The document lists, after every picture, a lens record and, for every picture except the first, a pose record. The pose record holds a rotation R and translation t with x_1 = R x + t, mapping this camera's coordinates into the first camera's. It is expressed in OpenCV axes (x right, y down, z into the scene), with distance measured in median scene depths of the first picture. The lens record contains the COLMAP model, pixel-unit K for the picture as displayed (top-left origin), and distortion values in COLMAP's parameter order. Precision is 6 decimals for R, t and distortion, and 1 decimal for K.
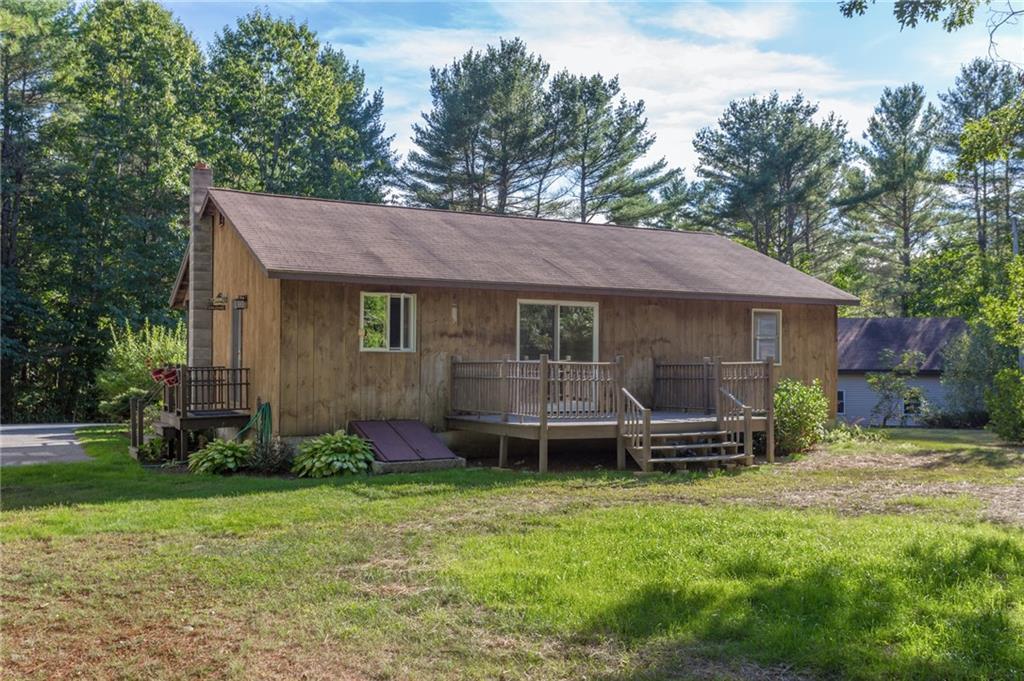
lens RADIAL K [[977.0, 0, 512.0], [0, 977.0, 340.7], [0, 0, 1]] dist [-0.002584, 0.000000]
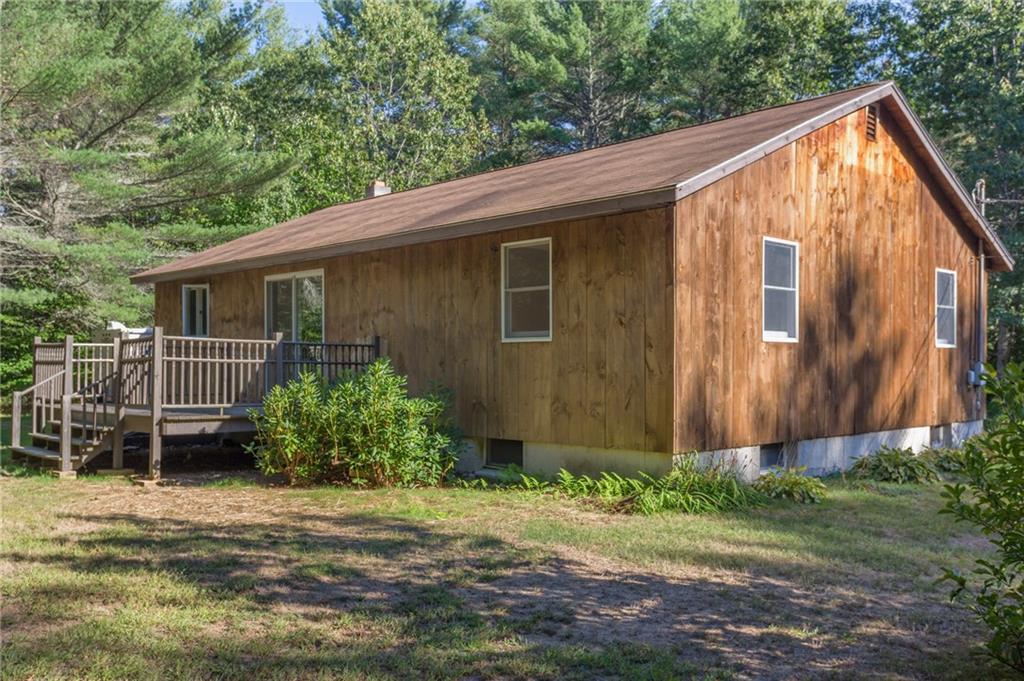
lens RADIAL K [[919.0, 0, 512.0], [0, 919.0, 340.2], [0, 0, 1]] dist [-0.000403, 0.000331]
pose [[0.295690, -0.036001, -0.954605, 0.806204], [0.022124, 0.999280, -0.030833, 0.042895], [0.955028, -0.012002, 0.296274, 0.894528]]
